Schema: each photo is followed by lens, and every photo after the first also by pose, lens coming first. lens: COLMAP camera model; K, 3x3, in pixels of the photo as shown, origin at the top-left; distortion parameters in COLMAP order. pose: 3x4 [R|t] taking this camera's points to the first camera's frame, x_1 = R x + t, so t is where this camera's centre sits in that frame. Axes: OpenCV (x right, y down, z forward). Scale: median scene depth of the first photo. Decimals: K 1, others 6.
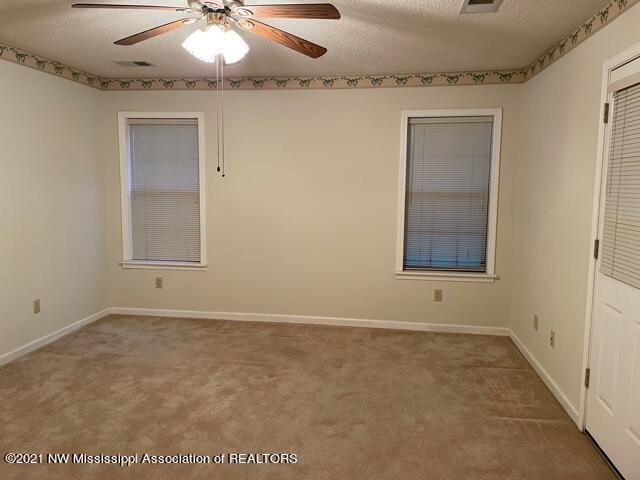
lens RADIAL K [[490.5, 0, 333.2], [0, 490.5, 226.8], [0, 0, 1]] dist [0.087611, -0.106786]
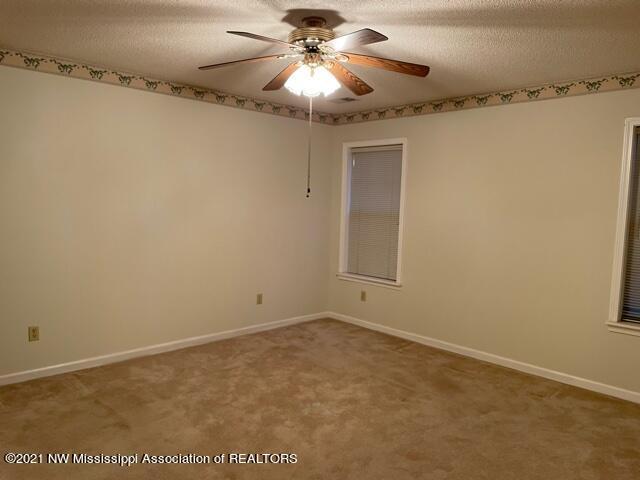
lens RADIAL K [[490.5, 0, 292.5], [0, 490.5, 233.5], [0, 0, 1]] dist [0.087611, -0.106786]
pose [[0.782293, 0.055407, -0.620441, 0.238864], [-0.077767, 0.996931, -0.009026, -0.002819], [0.618037, 0.055311, 0.784201, 0.055599]]
